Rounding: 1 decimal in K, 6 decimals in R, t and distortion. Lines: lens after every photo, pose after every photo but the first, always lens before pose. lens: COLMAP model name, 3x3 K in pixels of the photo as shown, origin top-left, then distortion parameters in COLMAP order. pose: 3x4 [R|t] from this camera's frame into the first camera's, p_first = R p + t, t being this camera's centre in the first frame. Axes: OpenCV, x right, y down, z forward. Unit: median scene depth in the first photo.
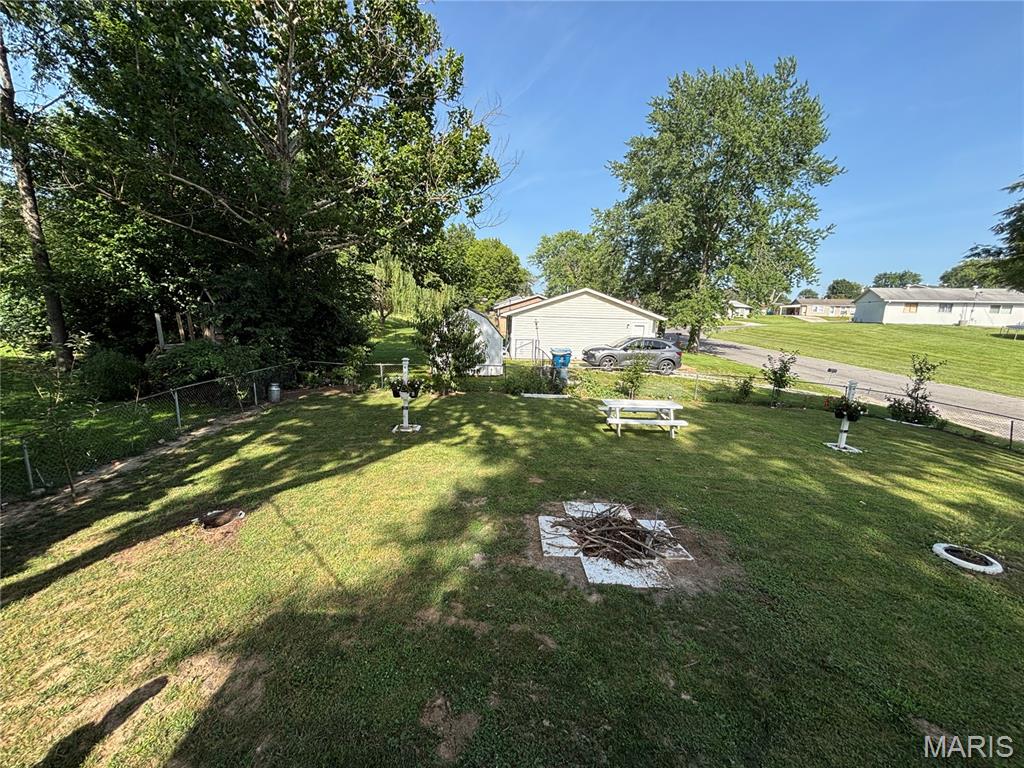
lens RADIAL K [[406.5, 0, 508.3], [0, 406.5, 382.9], [0, 0, 1]] dist [-0.001381, -0.000367]
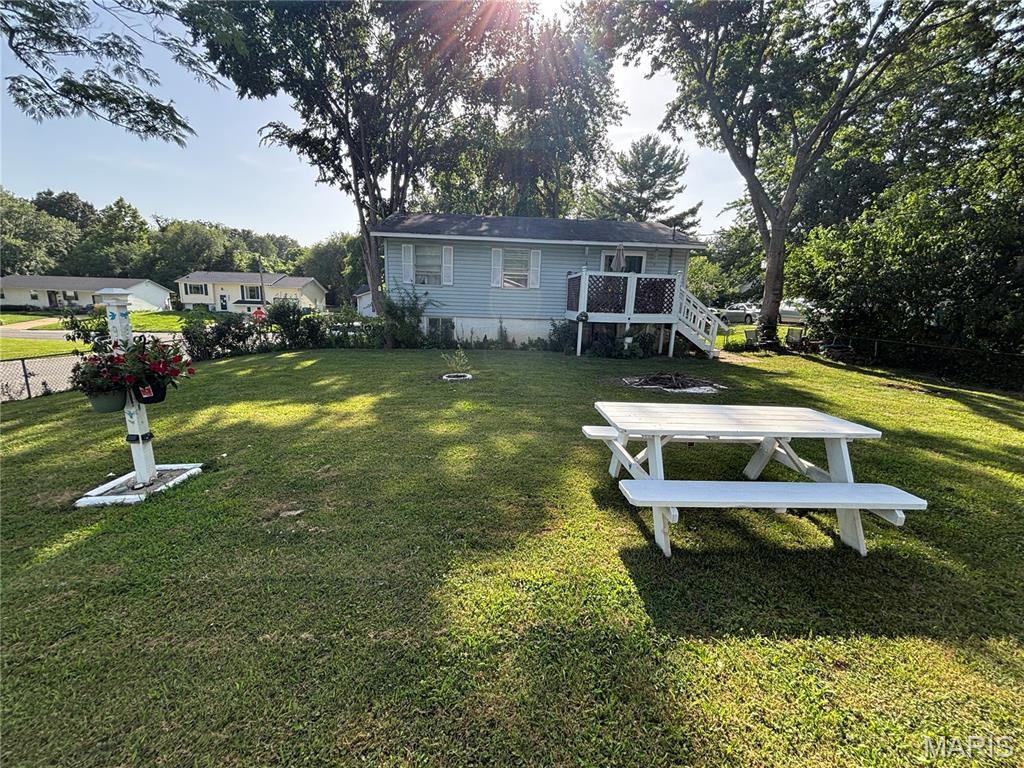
lens RADIAL K [[406.5, 0, 508.3], [0, 406.5, 382.9], [0, 0, 1]] dist [-0.001381, -0.000367]
pose [[-0.998056, -0.052890, -0.032977, 0.449862], [-0.061335, 0.927492, 0.368777, -0.069327], [0.011081, 0.370083, -0.928933, 1.160495]]
